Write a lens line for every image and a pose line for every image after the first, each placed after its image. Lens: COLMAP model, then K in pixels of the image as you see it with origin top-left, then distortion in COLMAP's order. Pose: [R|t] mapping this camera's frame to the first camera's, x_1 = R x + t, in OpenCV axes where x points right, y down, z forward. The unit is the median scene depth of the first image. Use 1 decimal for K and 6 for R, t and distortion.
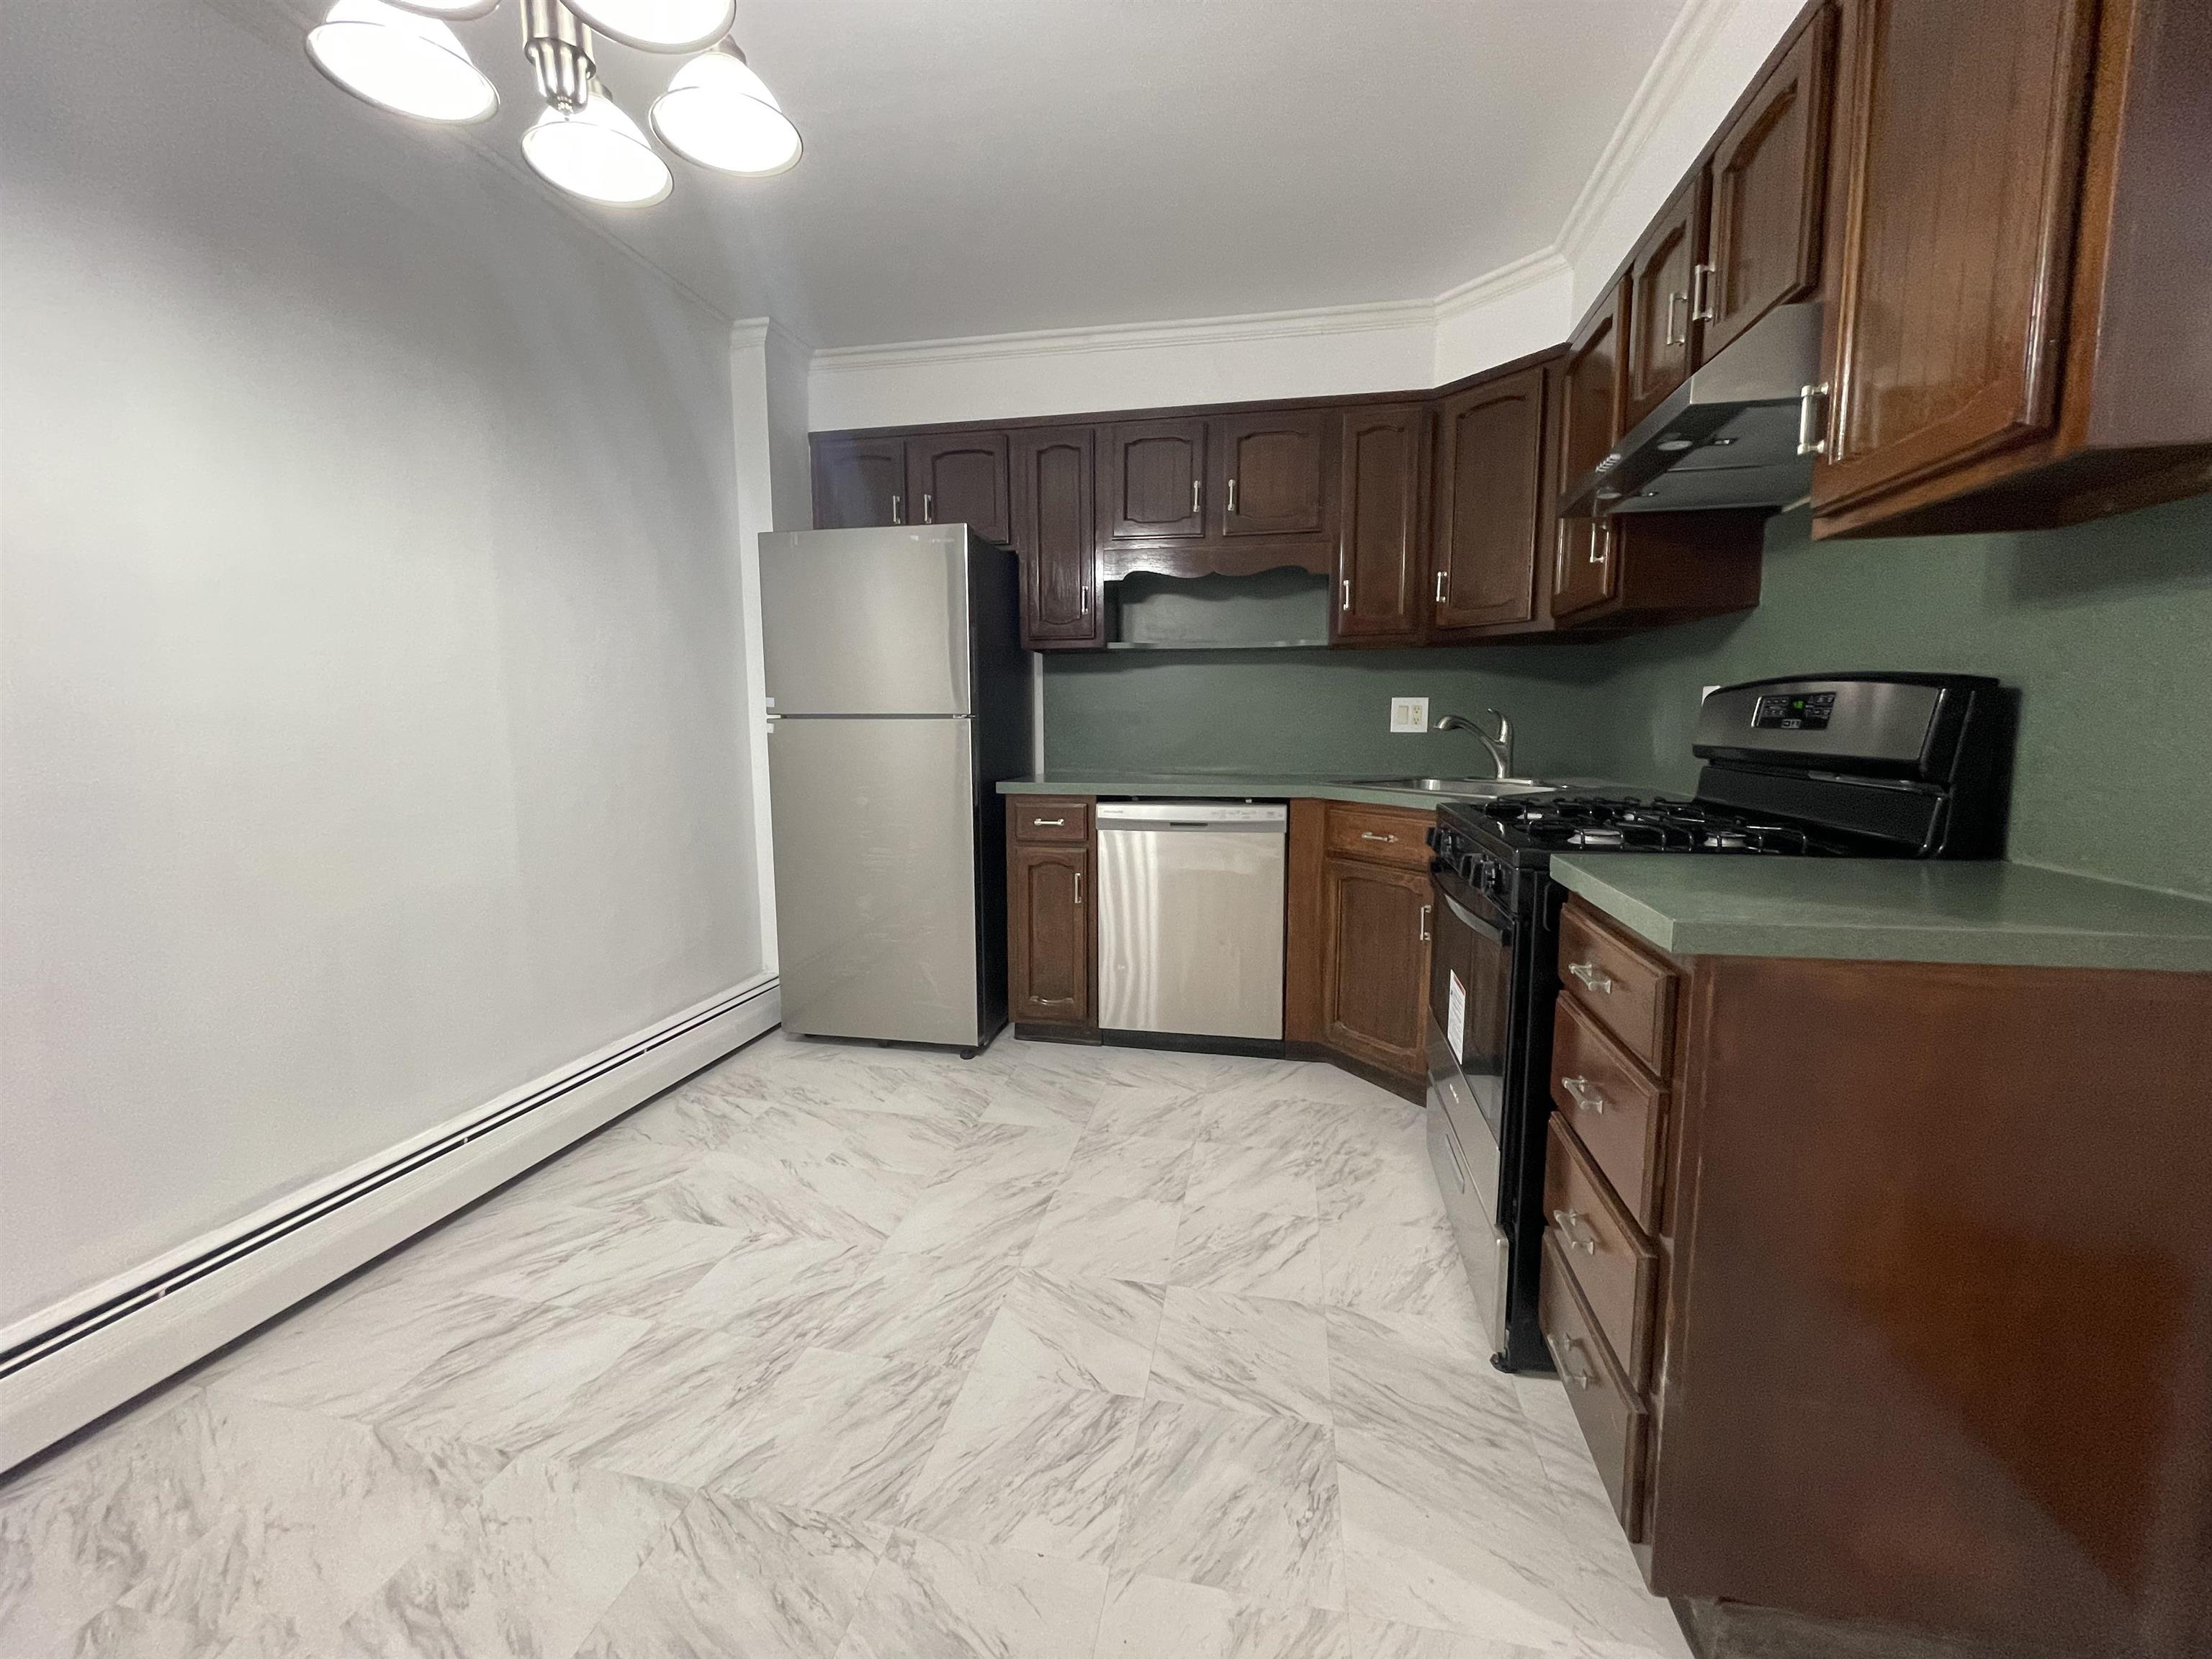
lens RADIAL K [[894.2, 0, 1102.5], [0, 894.2, 823.0], [0, 0, 1]] dist [0.001977, 0.000627]
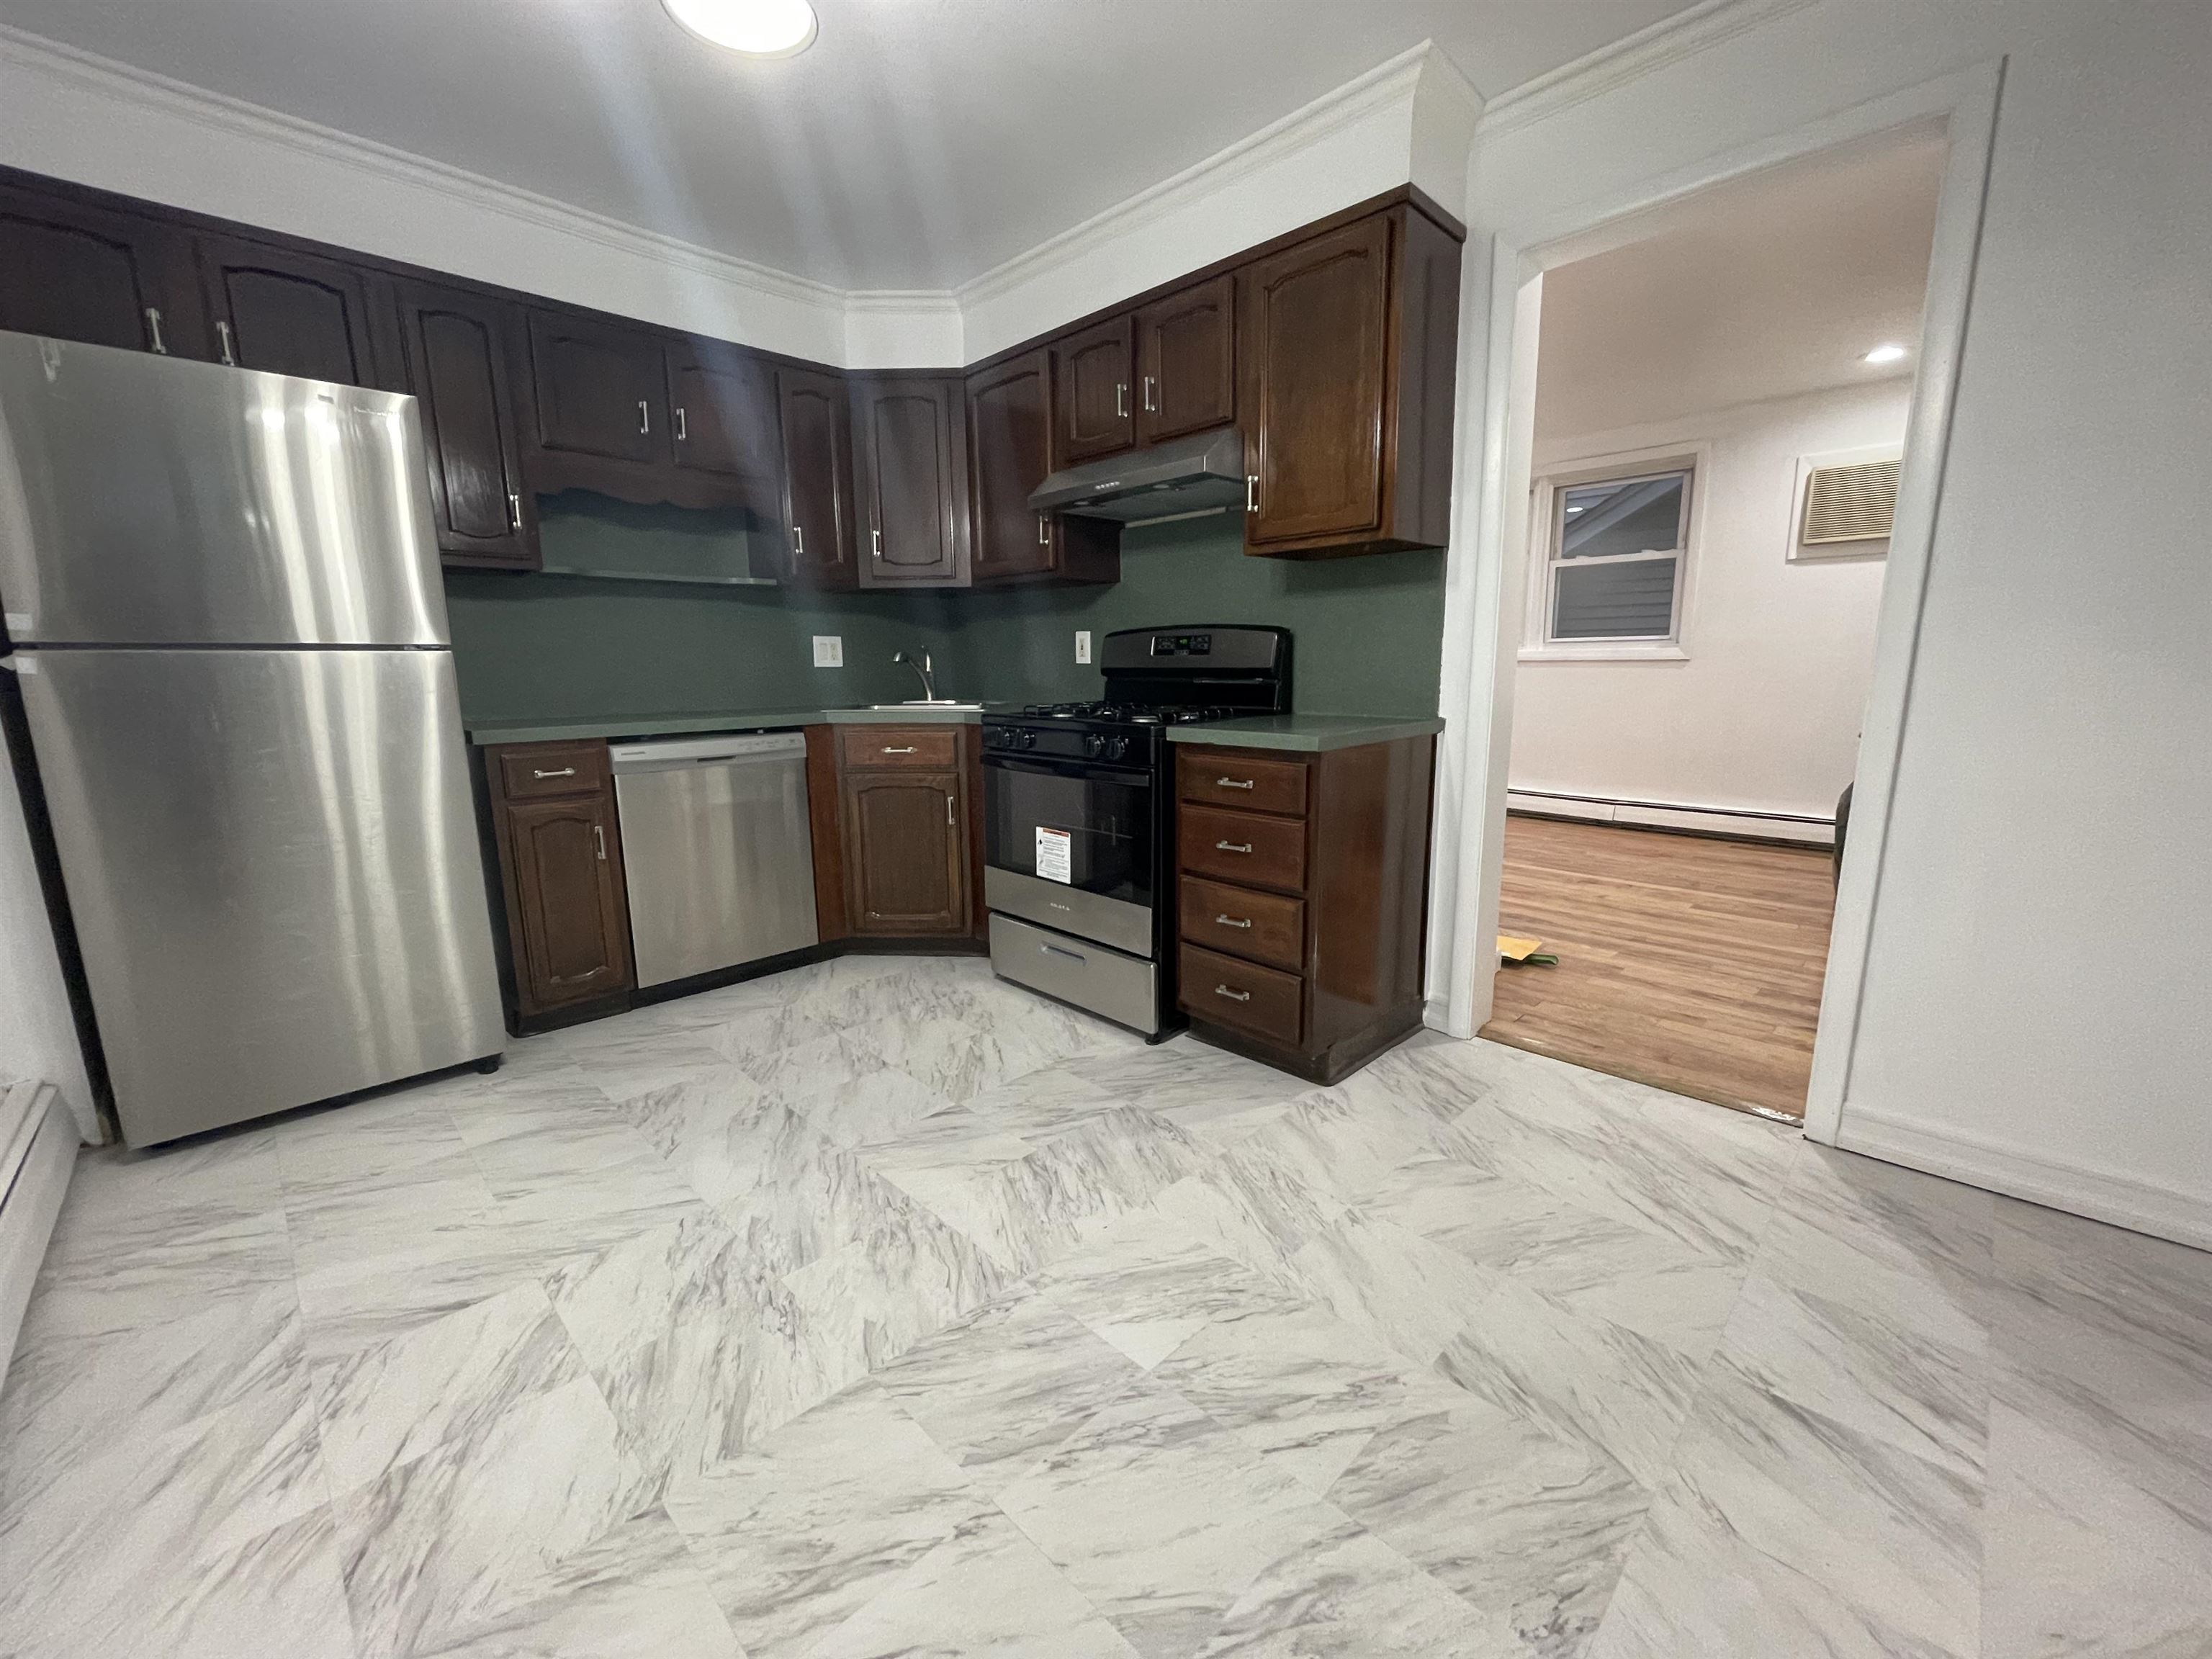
lens RADIAL K [[894.2, 0, 1099.5], [0, 894.2, 824.1], [0, 0, 1]] dist [0.001977, 0.000627]
pose [[0.557309, -0.151774, 0.816316, -0.617139], [0.105132, 0.988137, 0.111945, 0.008521], [-0.823623, 0.023433, 0.566654, 0.094883]]
